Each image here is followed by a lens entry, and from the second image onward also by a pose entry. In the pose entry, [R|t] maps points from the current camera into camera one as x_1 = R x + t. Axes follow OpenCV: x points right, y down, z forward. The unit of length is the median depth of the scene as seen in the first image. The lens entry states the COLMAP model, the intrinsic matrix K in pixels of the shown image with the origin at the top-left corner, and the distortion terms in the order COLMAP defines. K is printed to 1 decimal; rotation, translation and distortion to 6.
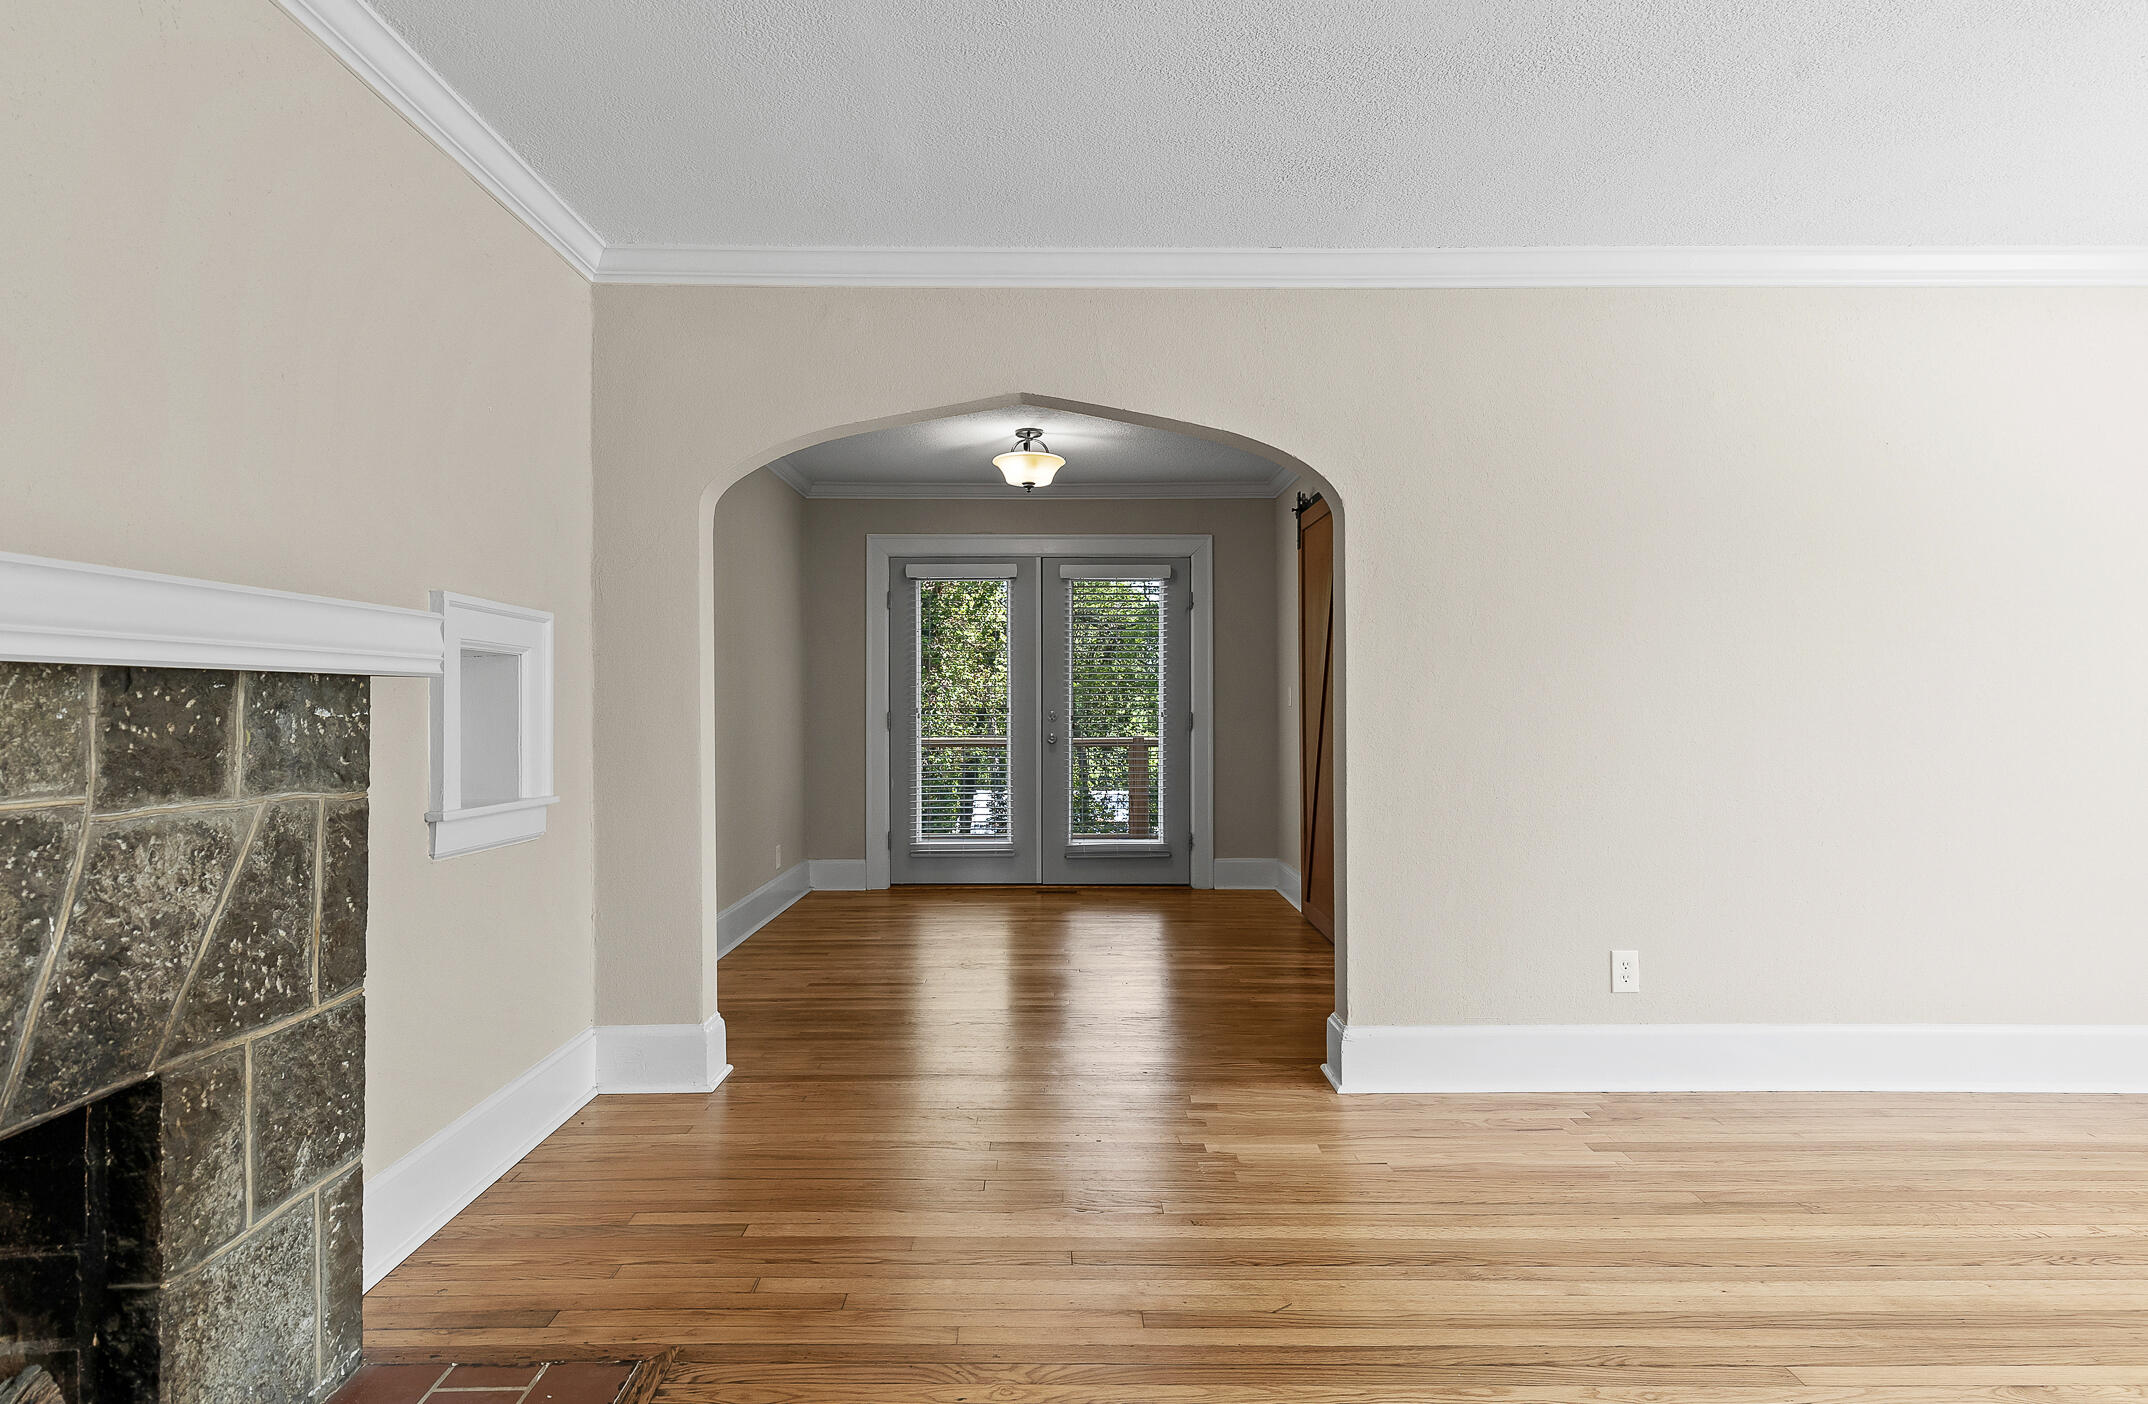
lens RADIAL K [[1119.9, 0, 1081.3], [0, 1119.9, 693.5], [0, 0, 1]] dist [0.006799, -0.002021]
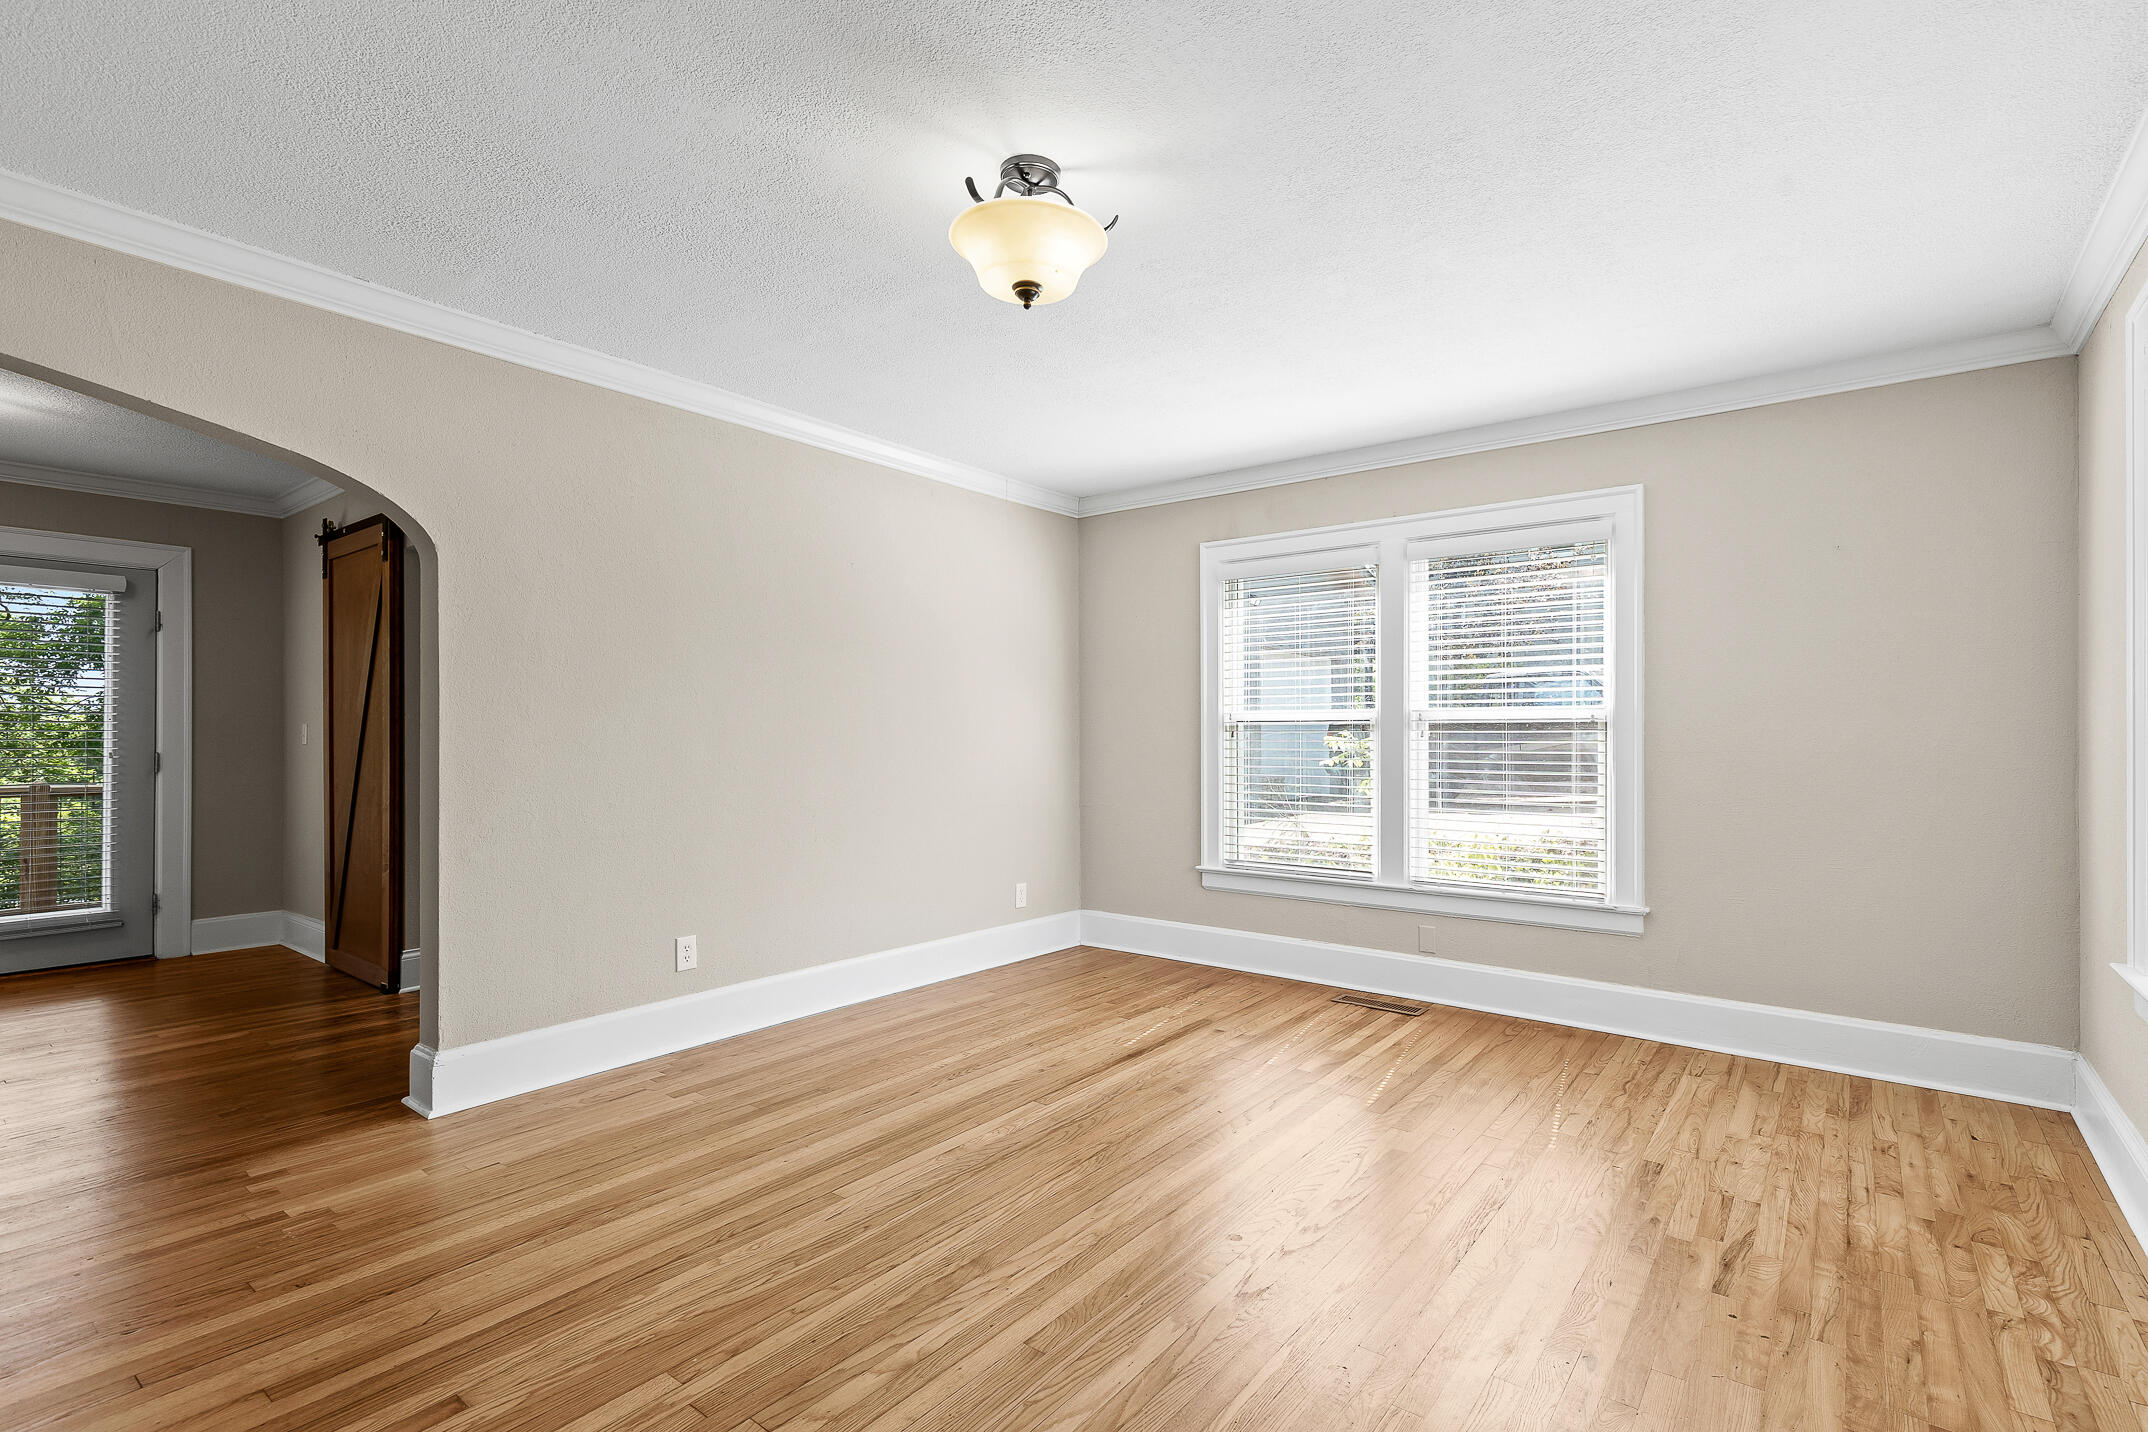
lens RADIAL K [[979.1, 0, 1075.5], [0, 979.1, 730.6], [0, 0, 1]] dist [0.002074, -0.002539]
pose [[0.623302, 0.004629, 0.781968, -0.529108], [-0.003663, 0.999989, -0.003000, -0.002496], [-0.781973, -0.000995, 0.623312, -0.134622]]
